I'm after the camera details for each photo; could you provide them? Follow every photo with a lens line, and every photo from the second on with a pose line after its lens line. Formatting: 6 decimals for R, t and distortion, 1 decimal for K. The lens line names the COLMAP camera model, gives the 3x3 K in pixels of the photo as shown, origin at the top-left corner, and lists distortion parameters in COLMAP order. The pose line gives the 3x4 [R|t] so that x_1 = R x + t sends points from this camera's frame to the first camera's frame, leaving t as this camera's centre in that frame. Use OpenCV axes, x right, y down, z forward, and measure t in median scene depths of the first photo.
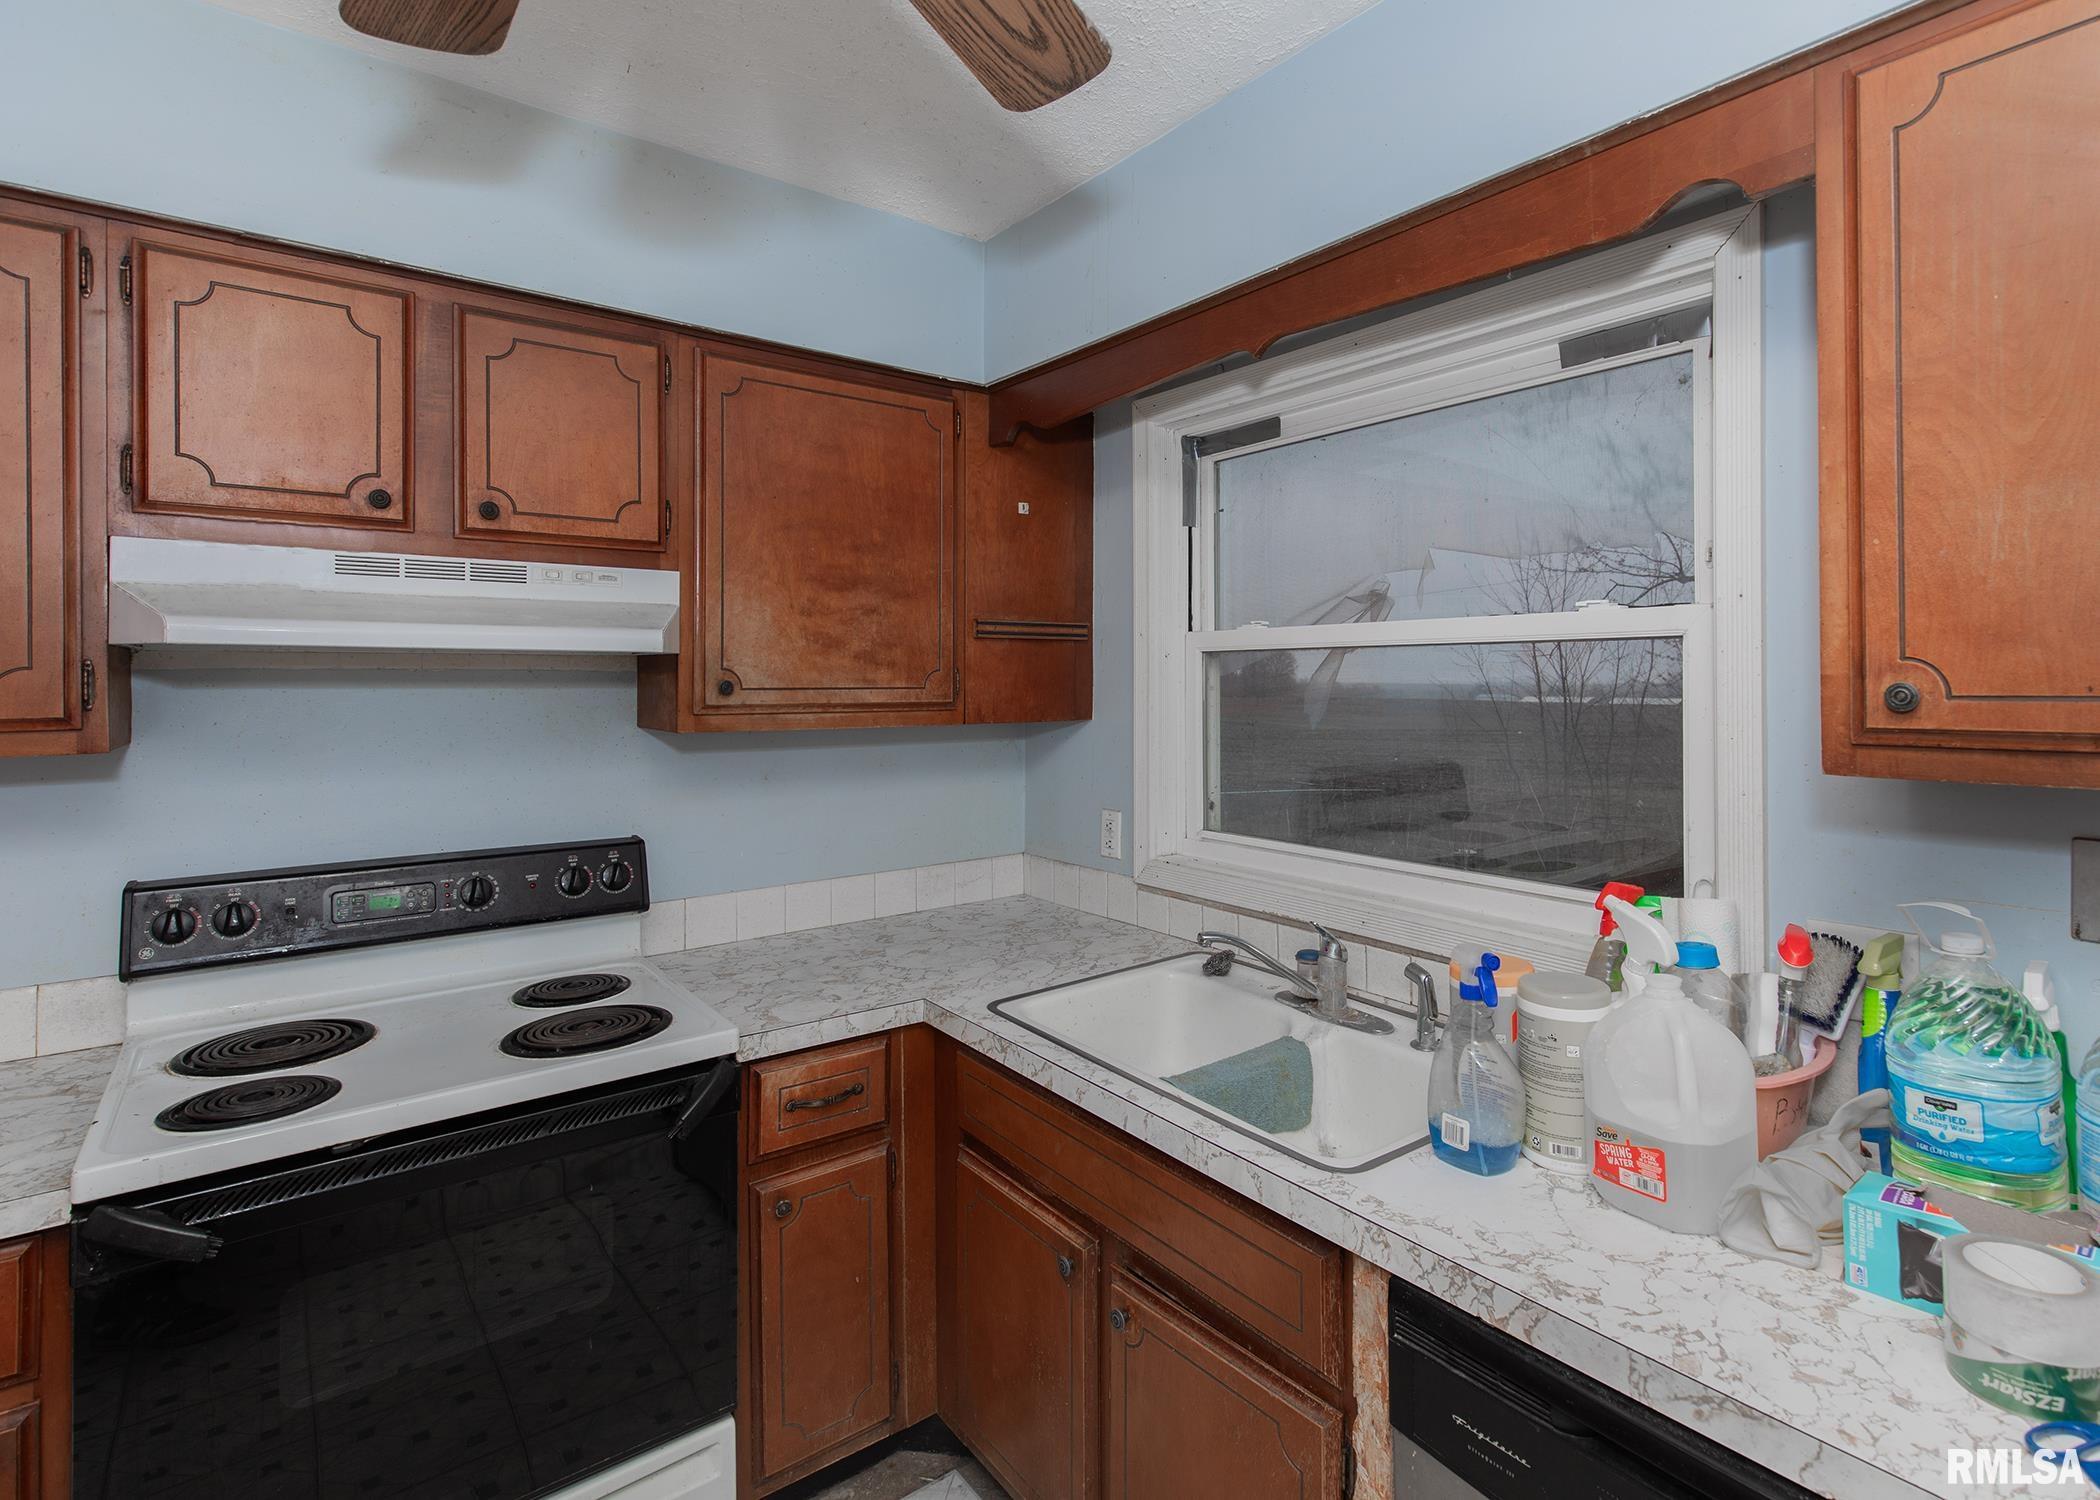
lens RADIAL K [[1076.2, 0, 1019.9], [0, 1076.2, 710.7], [0, 0, 1]] dist [0.003024, -0.002751]
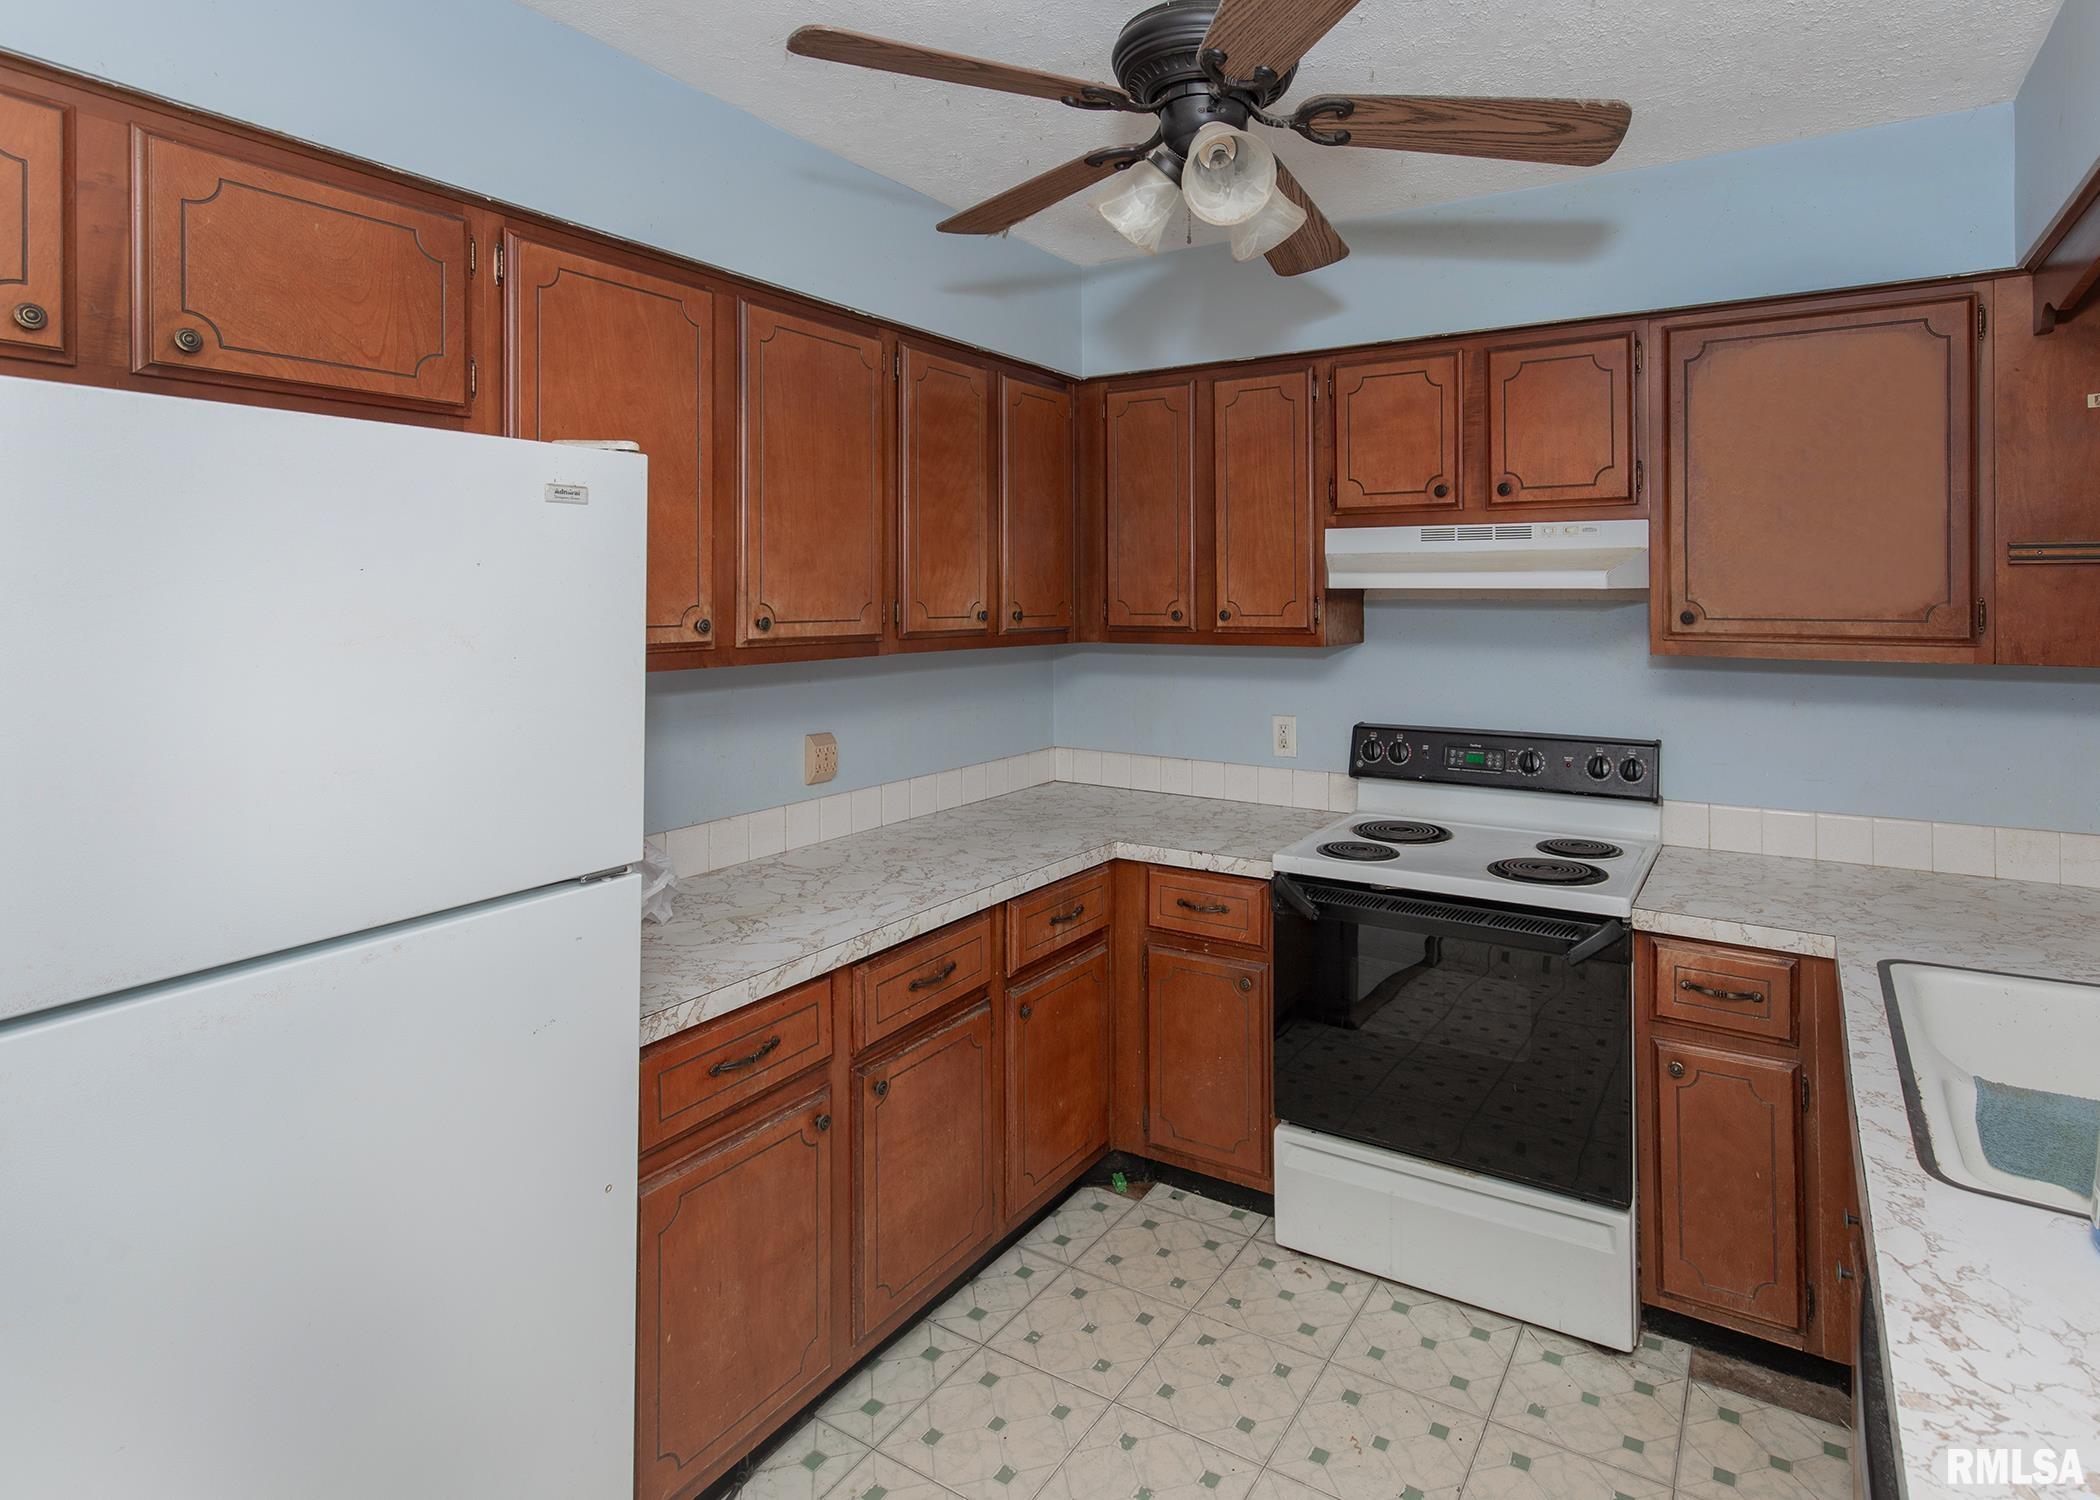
lens RADIAL K [[1076.2, 0, 1019.9], [0, 1076.2, 710.7], [0, 0, 1]] dist [0.003024, -0.002751]
pose [[0.255338, 0.106010, -0.961023, 0.699617], [-0.019715, 0.994335, 0.104447, -0.030356], [0.966651, -0.007722, 0.255981, 0.020997]]
